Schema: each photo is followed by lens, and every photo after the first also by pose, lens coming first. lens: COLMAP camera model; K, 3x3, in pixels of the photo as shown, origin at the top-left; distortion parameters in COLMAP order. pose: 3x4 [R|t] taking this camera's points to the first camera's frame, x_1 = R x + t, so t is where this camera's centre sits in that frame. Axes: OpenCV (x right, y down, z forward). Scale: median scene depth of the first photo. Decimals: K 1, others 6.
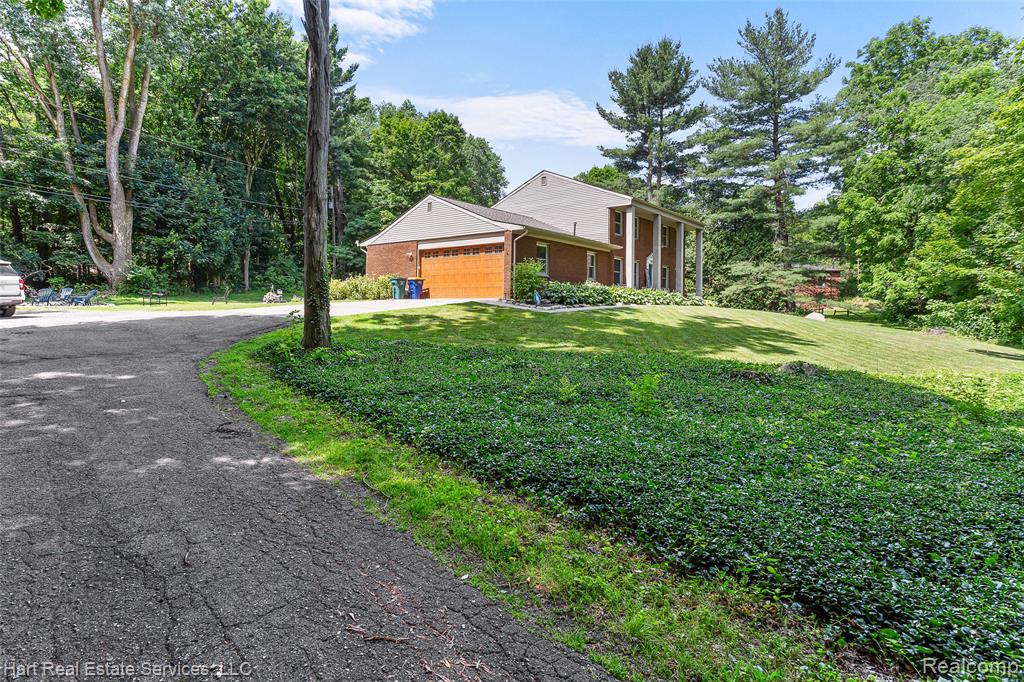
lens RADIAL K [[496.7, 0, 508.1], [0, 496.7, 334.0], [0, 0, 1]] dist [0.029569, 0.001588]
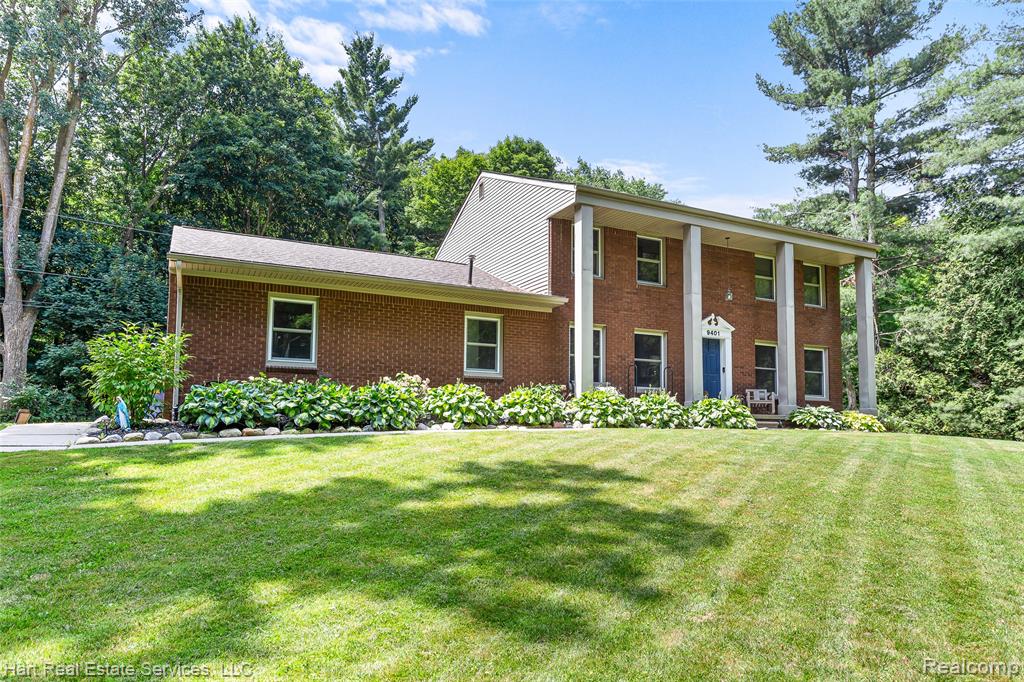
lens RADIAL K [[668.0, 0, 541.1], [0, 668.0, 415.5], [0, 0, 1]] dist [0.002924, 0.000591]
pose [[0.928943, -0.017610, -0.369805, 0.279648], [-0.011862, 0.996939, -0.077272, -0.015827], [0.370033, 0.076168, 0.925891, 0.291843]]
